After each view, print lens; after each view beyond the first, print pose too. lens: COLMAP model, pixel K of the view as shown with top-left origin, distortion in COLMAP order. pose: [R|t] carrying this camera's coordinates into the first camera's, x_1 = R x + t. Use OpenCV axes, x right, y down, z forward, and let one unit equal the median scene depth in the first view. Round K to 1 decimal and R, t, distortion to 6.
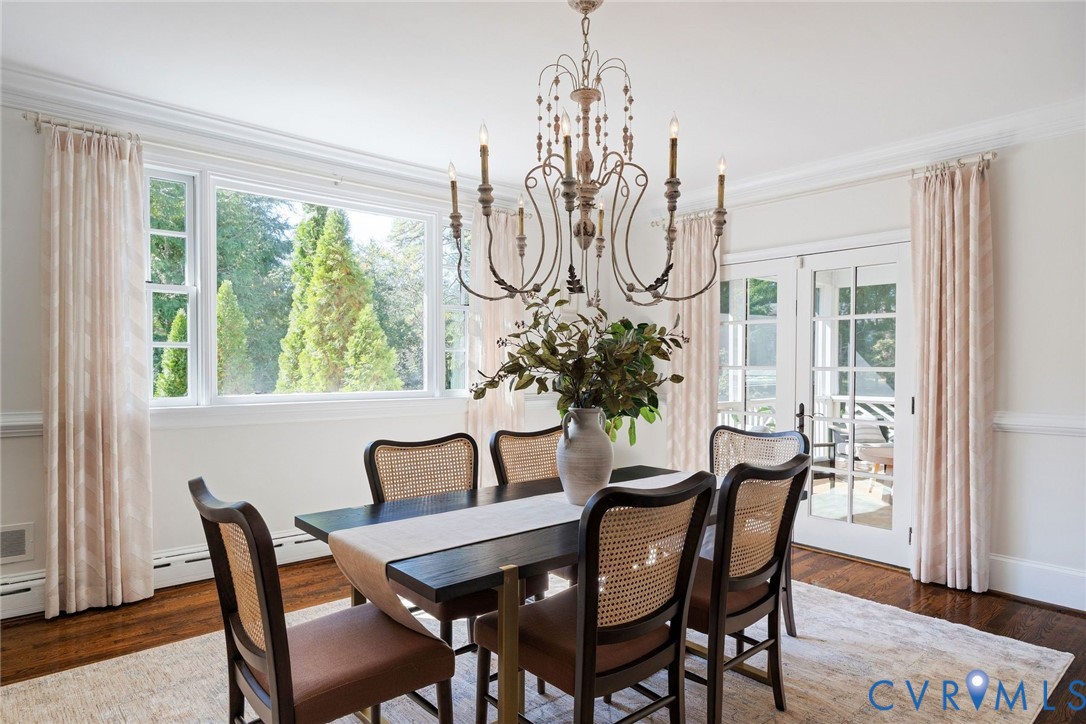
lens RADIAL K [[631.2, 0, 539.9], [0, 631.2, 376.4], [0, 0, 1]] dist [-0.010425, 0.001549]
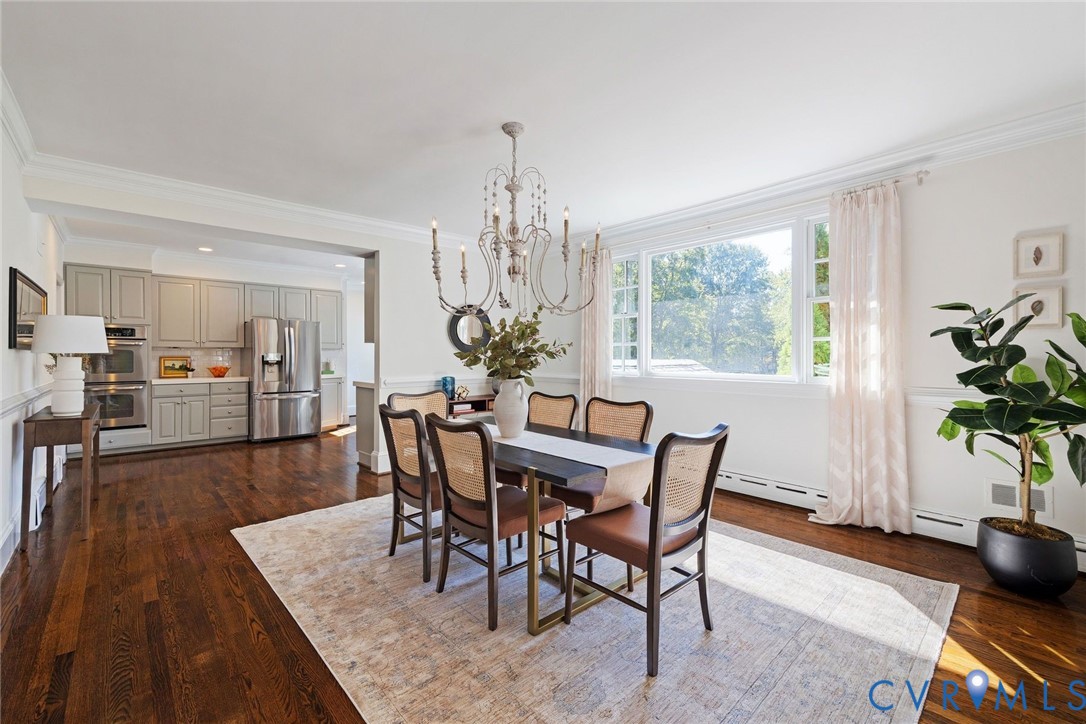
lens RADIAL K [[466.0, 0, 542.9], [0, 466.0, 358.6], [0, 0, 1]] dist [0.011745, -0.000027]
pose [[0.020024, 0.002671, -0.999796, 0.852186], [-0.017921, 0.999837, 0.002312, -0.003846], [0.999639, 0.017871, 0.020069, 0.701080]]
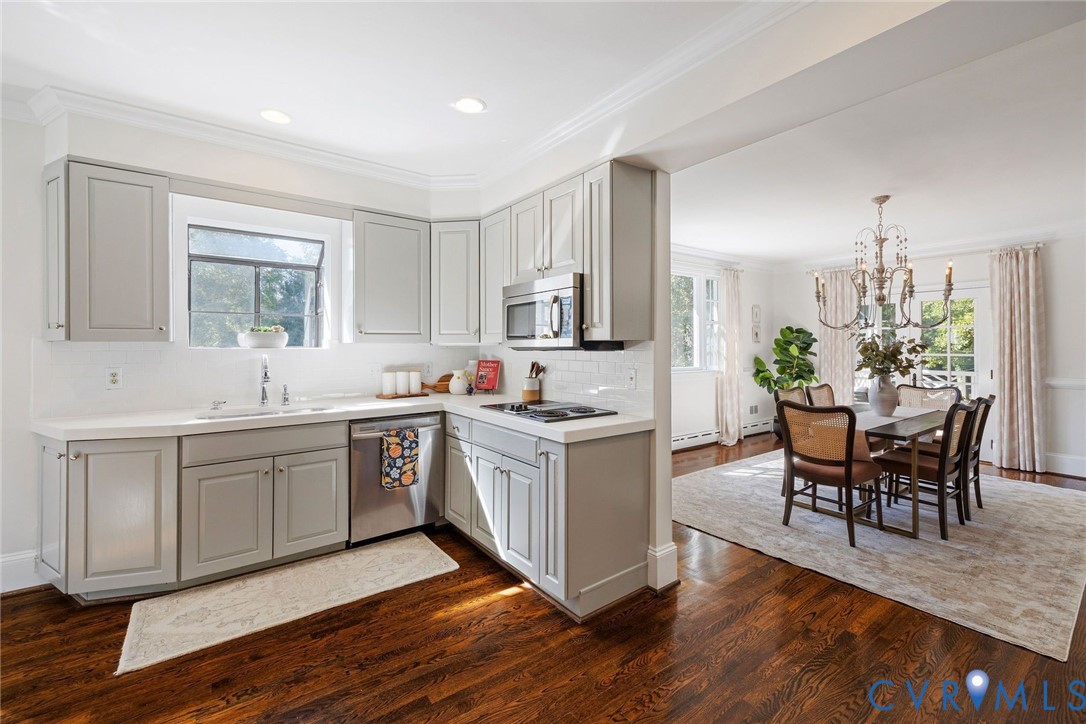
lens RADIAL K [[454.4, 0, 553.5], [0, 454.4, 344.7], [0, 0, 1]] dist [0.010960, -0.000282]
pose [[0.997408, -0.005238, -0.071761, -0.673021], [0.003642, 0.999743, -0.022355, -0.017788], [0.071860, 0.022036, 0.997171, -0.507906]]
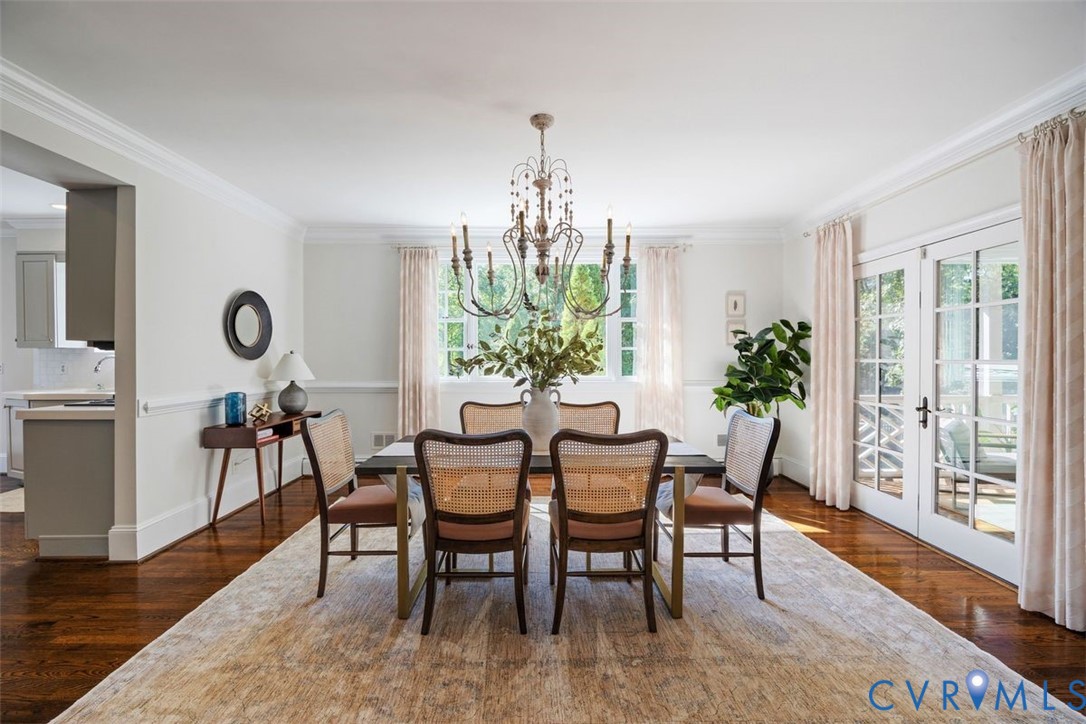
lens RADIAL K [[458.2, 0, 543.0], [0, 458.2, 362.0], [0, 0, 1]] dist [-0.013133, -0.000064]
pose [[0.762421, 0.000529, -0.647081, 0.527154], [-0.007532, 0.999939, -0.008057, -0.001570], [0.647038, 0.011017, 0.762378, 0.101819]]
